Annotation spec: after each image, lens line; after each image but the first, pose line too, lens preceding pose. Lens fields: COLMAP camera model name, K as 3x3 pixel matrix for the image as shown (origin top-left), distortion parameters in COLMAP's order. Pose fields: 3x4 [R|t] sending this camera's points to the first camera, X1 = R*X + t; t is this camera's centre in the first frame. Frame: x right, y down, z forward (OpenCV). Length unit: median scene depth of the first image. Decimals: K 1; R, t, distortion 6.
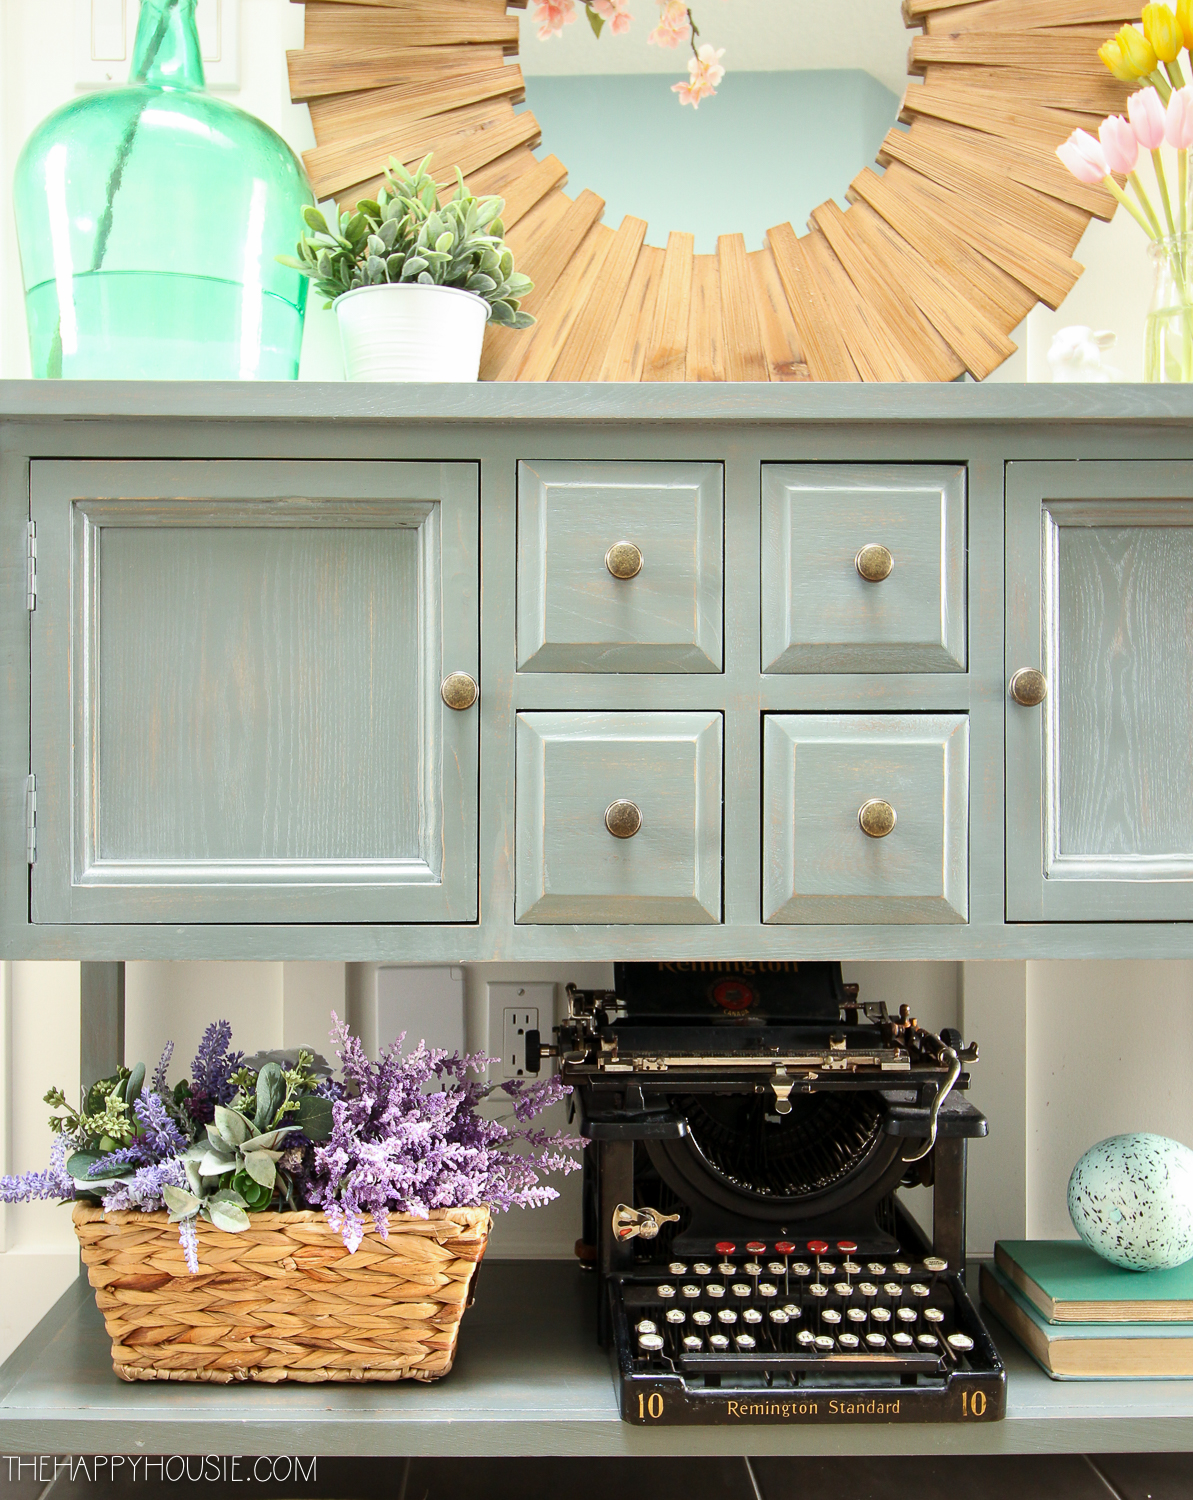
lens RADIAL K [[1392.5, 0, 596.8], [0, 1392.5, 793.2], [0, 0, 1]] dist [0.012970, 0.008571]
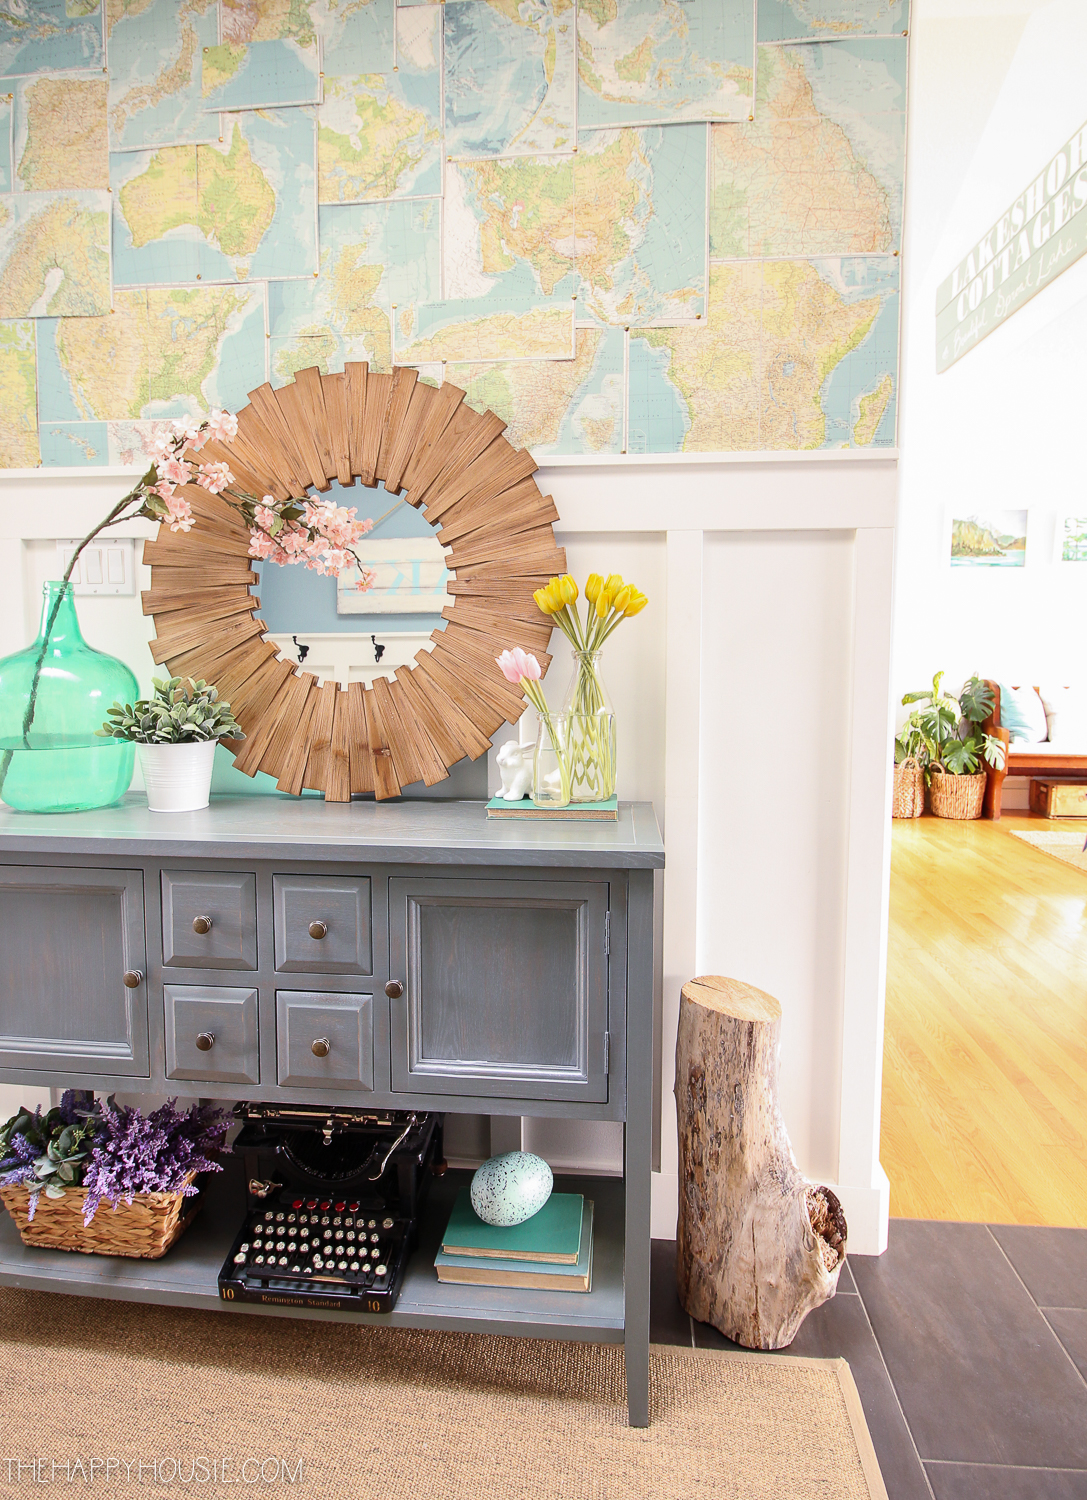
lens RADIAL K [[752.1, 0, 543.5], [0, 752.1, 750.0], [0, 0, 1]] dist [-0.001208, 0.000222]
pose [[0.993690, 0.027073, -0.108846, 0.610077], [-0.018423, 0.996649, 0.079698, -0.497202], [0.110639, -0.077190, 0.990859, -0.052150]]
